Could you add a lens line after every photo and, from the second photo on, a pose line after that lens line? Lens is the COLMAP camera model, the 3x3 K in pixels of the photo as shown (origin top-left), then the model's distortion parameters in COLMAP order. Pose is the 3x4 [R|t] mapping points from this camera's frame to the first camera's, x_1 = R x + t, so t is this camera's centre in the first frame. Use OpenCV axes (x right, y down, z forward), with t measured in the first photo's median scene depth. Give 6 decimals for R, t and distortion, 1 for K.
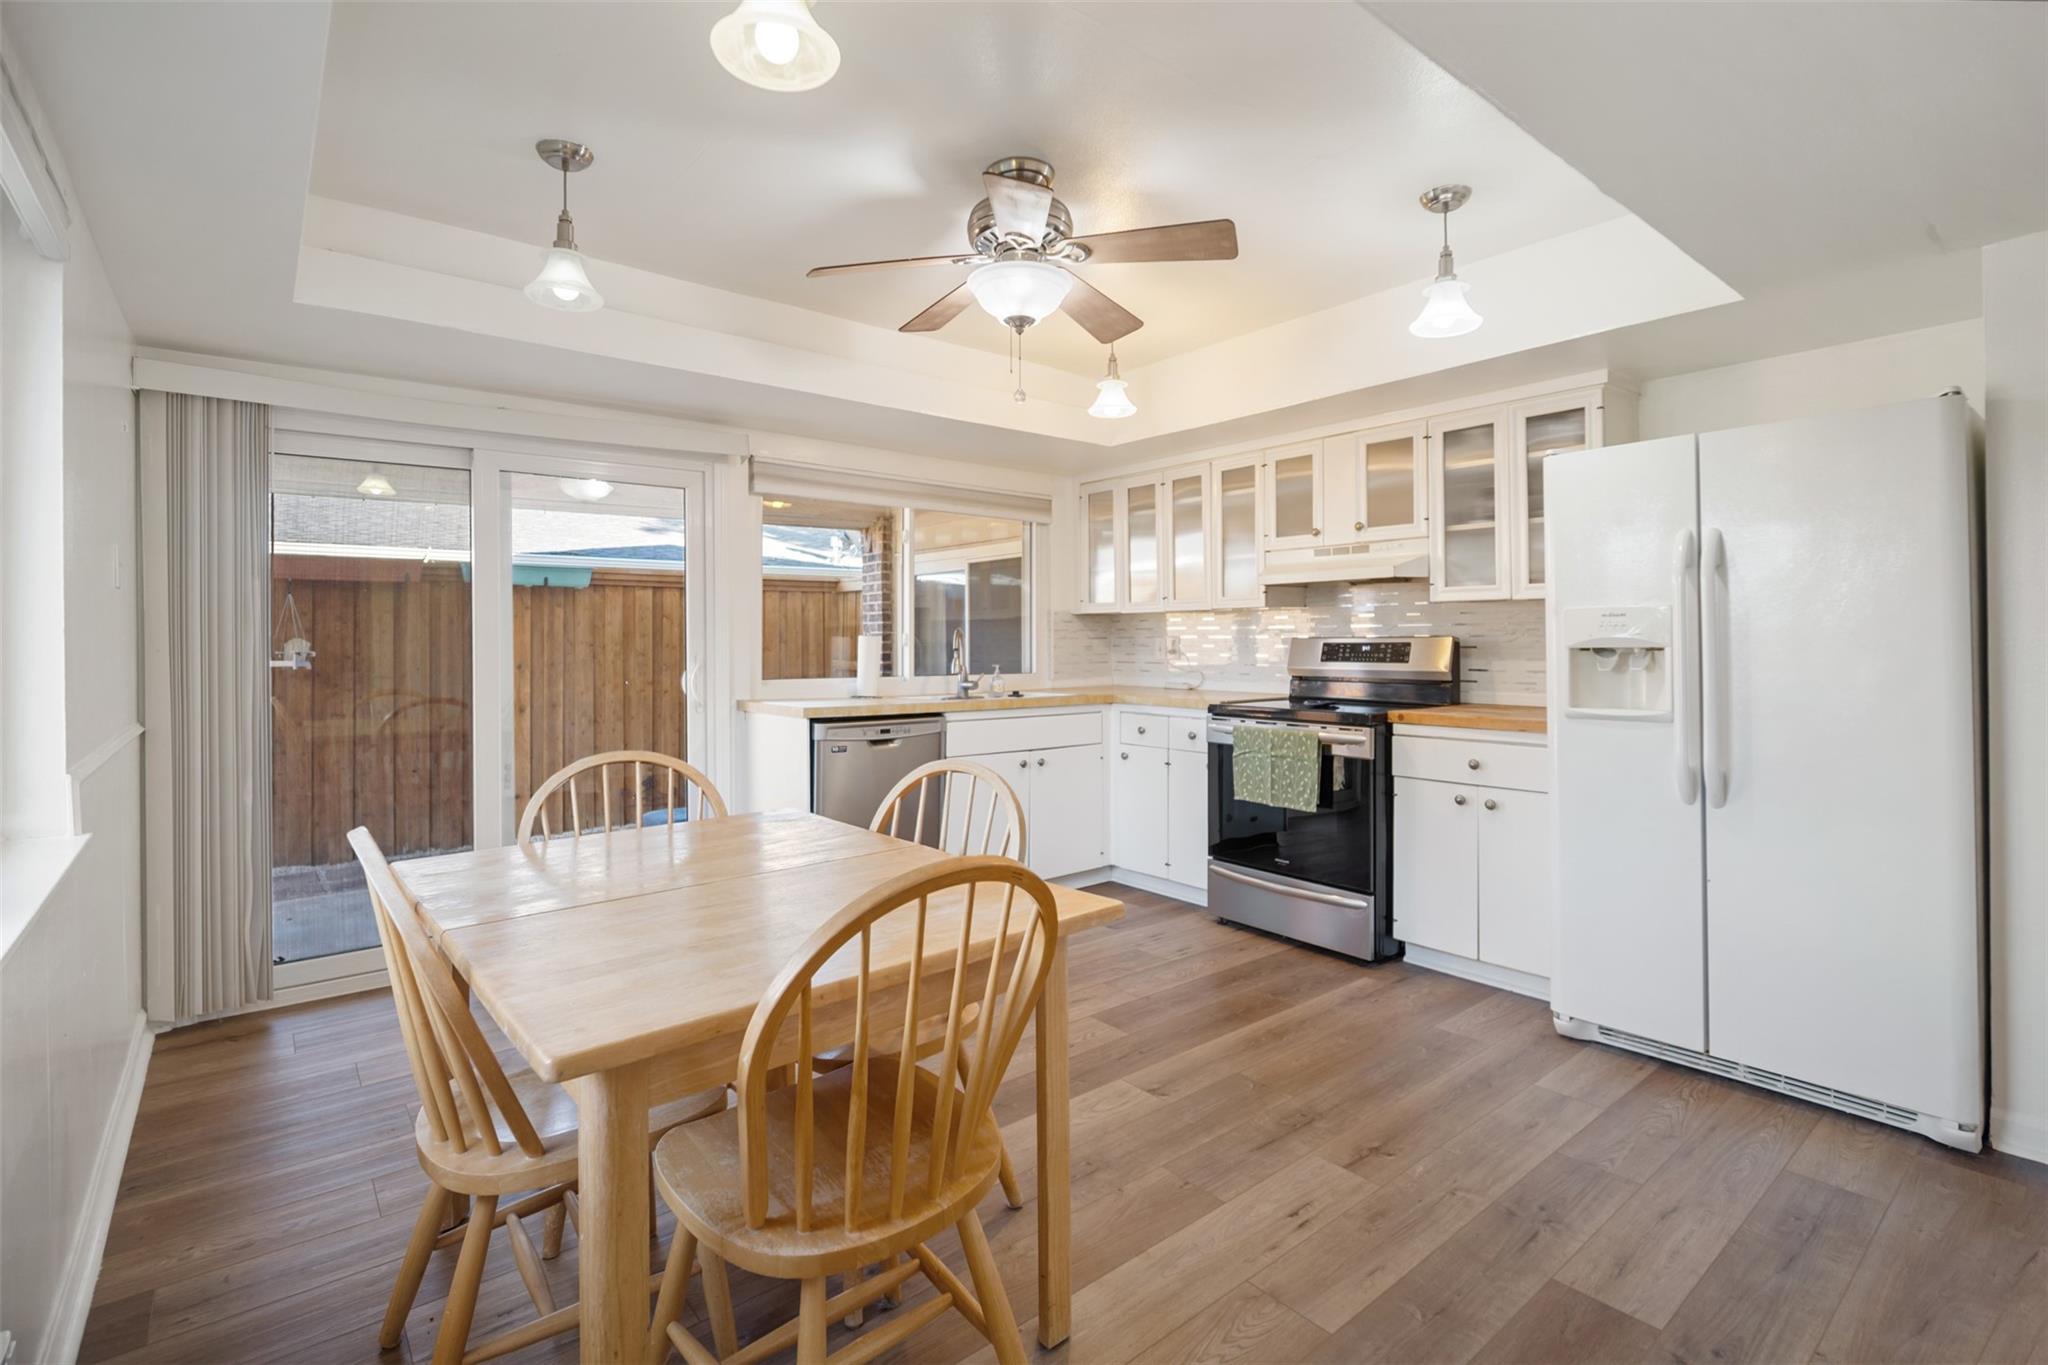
lens RADIAL K [[939.9, 0, 1019.6], [0, 939.9, 640.6], [0, 0, 1]] dist [-0.000625, -0.000121]
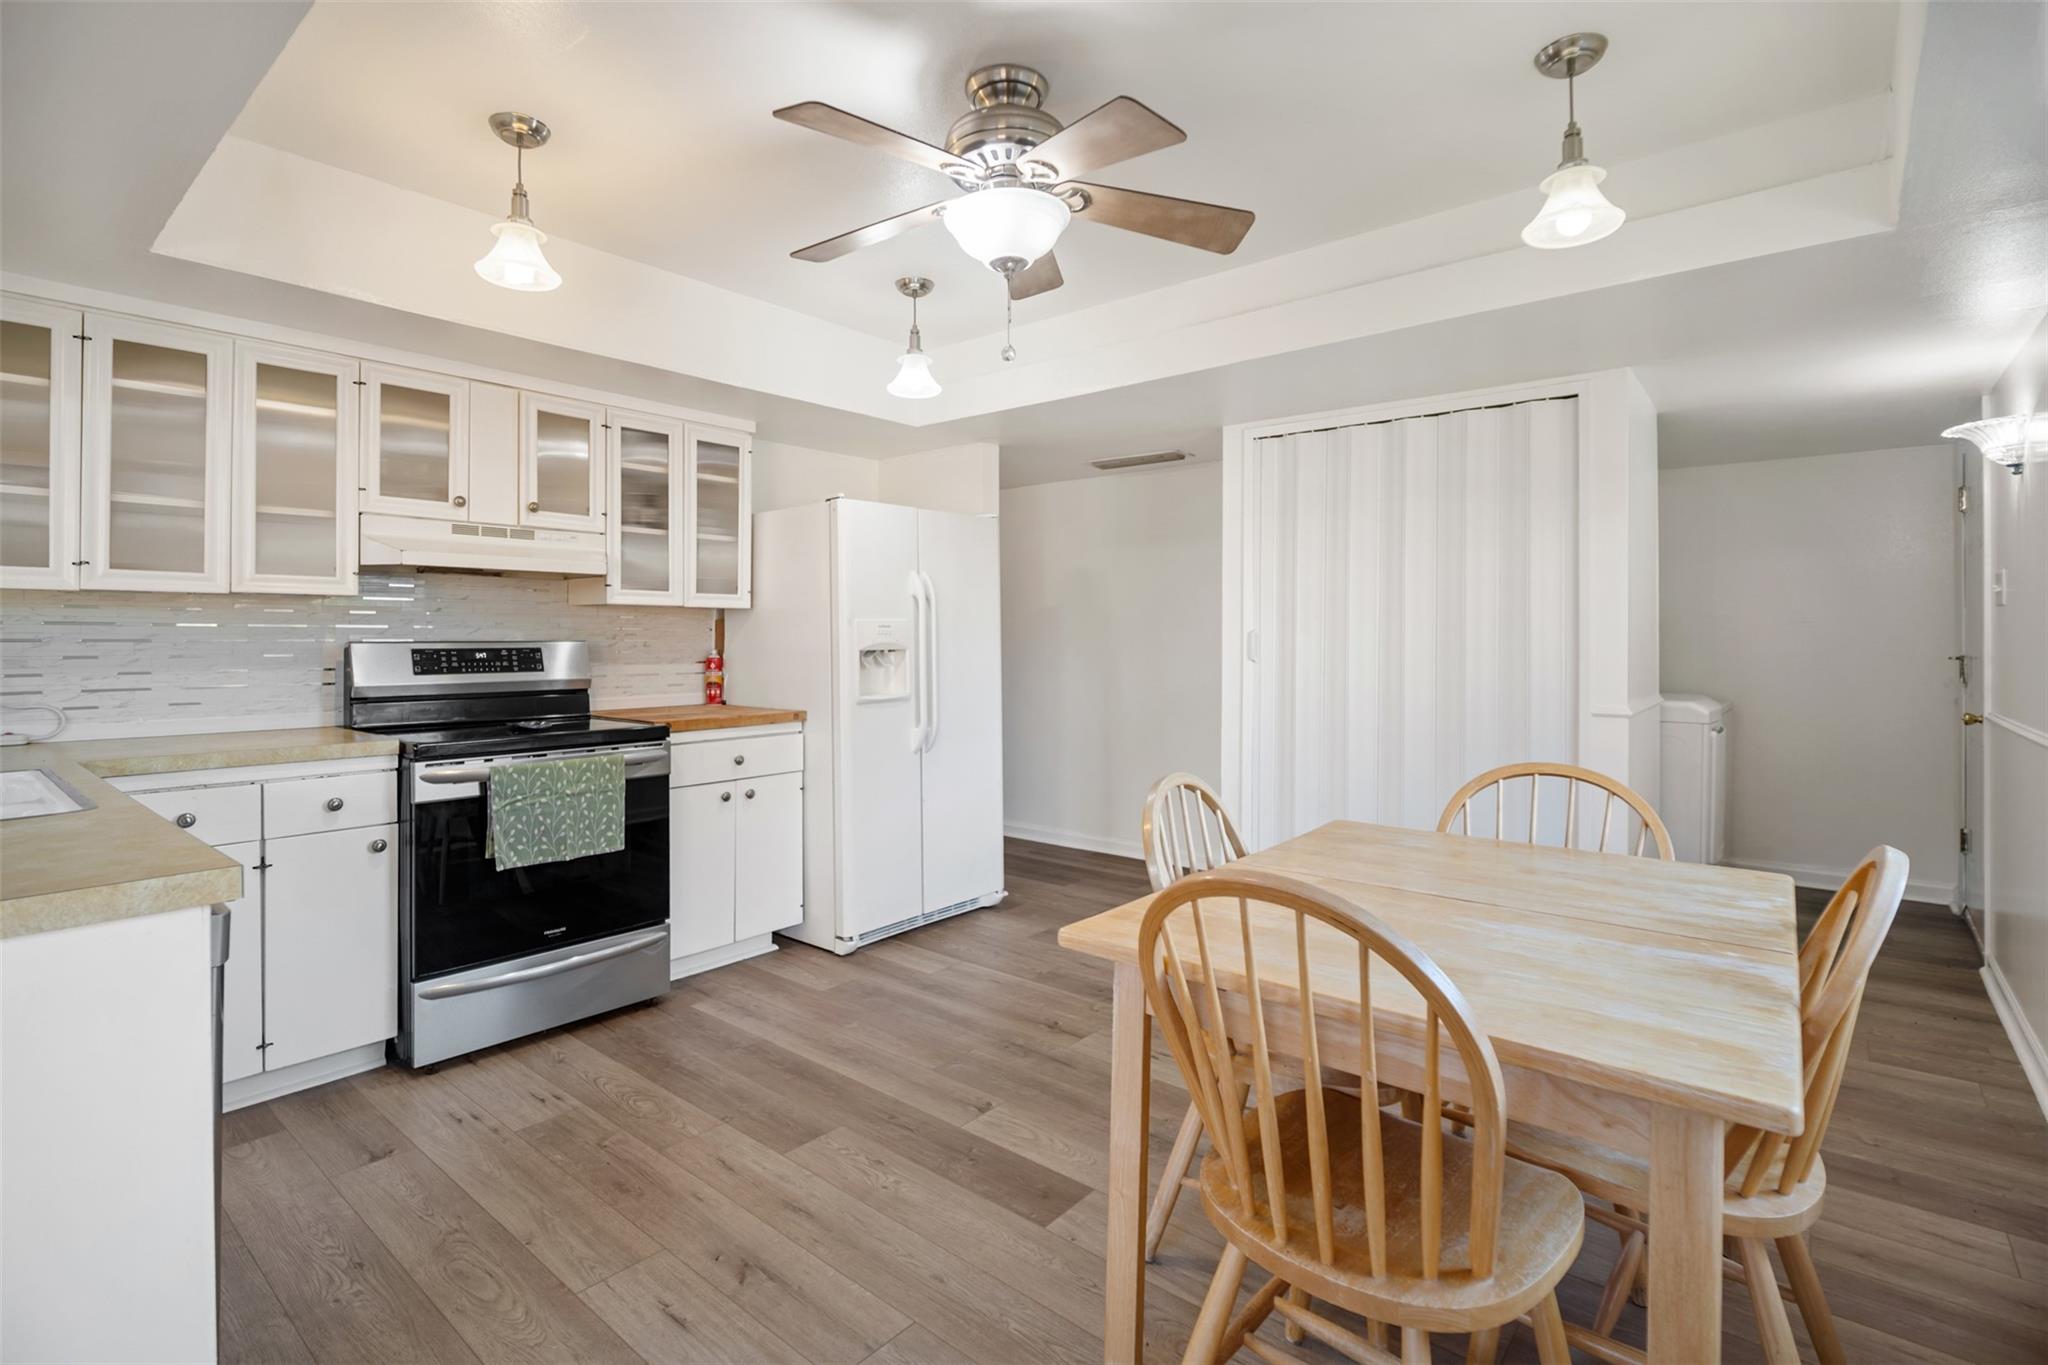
lens RADIAL K [[953.9, 0, 1009.9], [0, 953.9, 640.1], [0, 0, 1]] dist [-0.002596, -0.000989]
pose [[-0.179156, 0.001554, 0.983820, -0.516517], [0.001990, 0.999997, -0.001217, -0.002935], [-0.983819, 0.001739, -0.179158, 0.711594]]
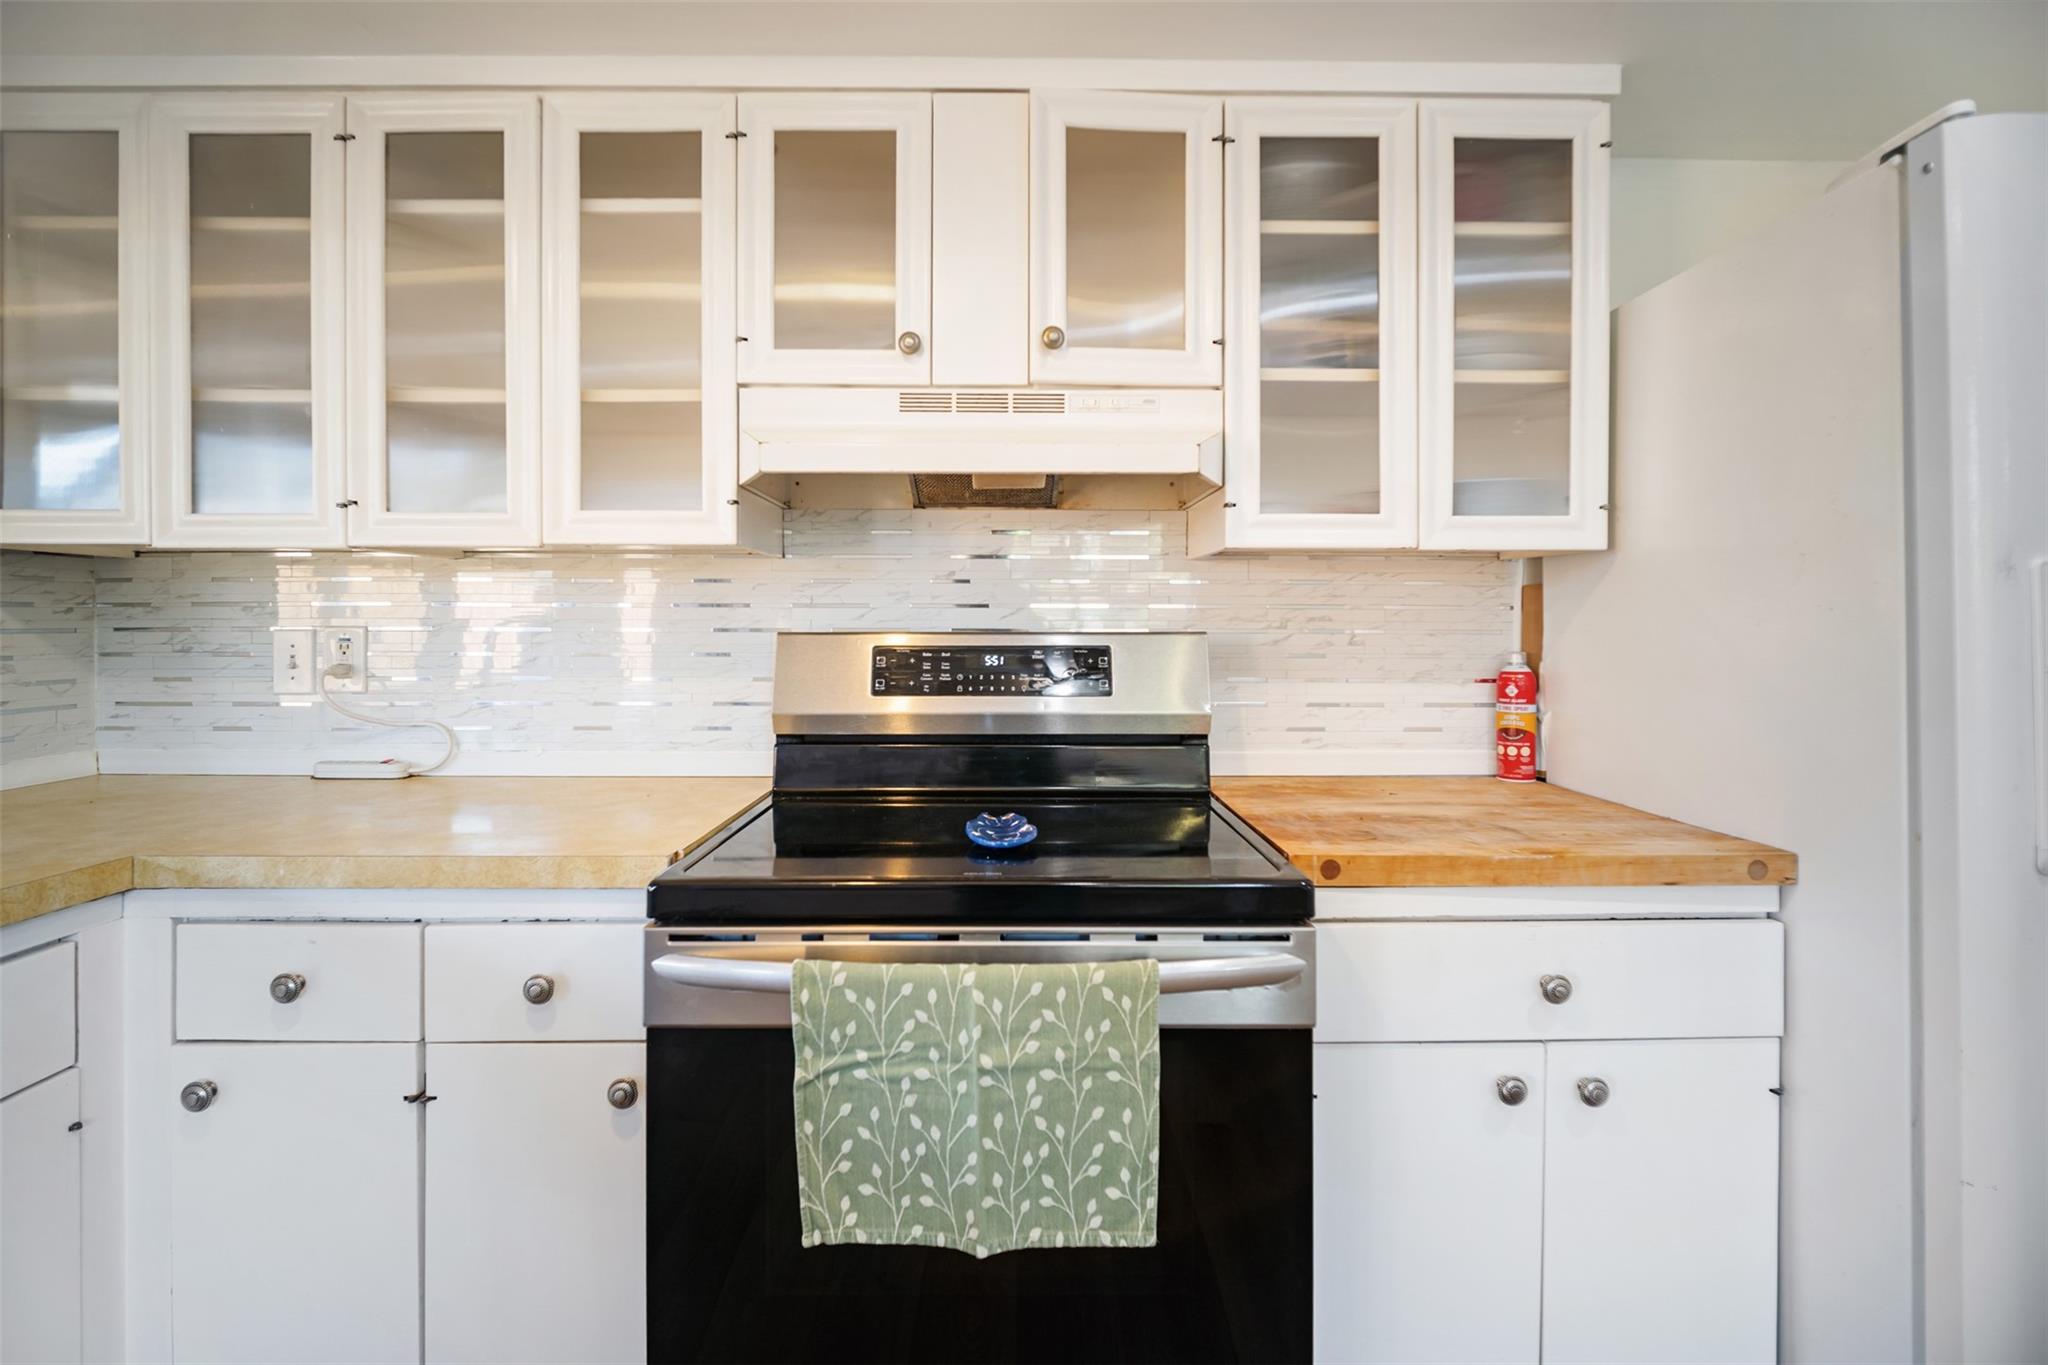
lens RADIAL K [[961.9, 0, 1012.9], [0, 961.9, 625.2], [0, 0, 1]] dist [-0.004440, -0.001584]
pose [[0.621778, 0.006885, 0.783164, 0.050117], [-0.002359, 0.999973, -0.006918, -0.004131], [-0.783190, 0.002454, 0.621777, 0.745879]]
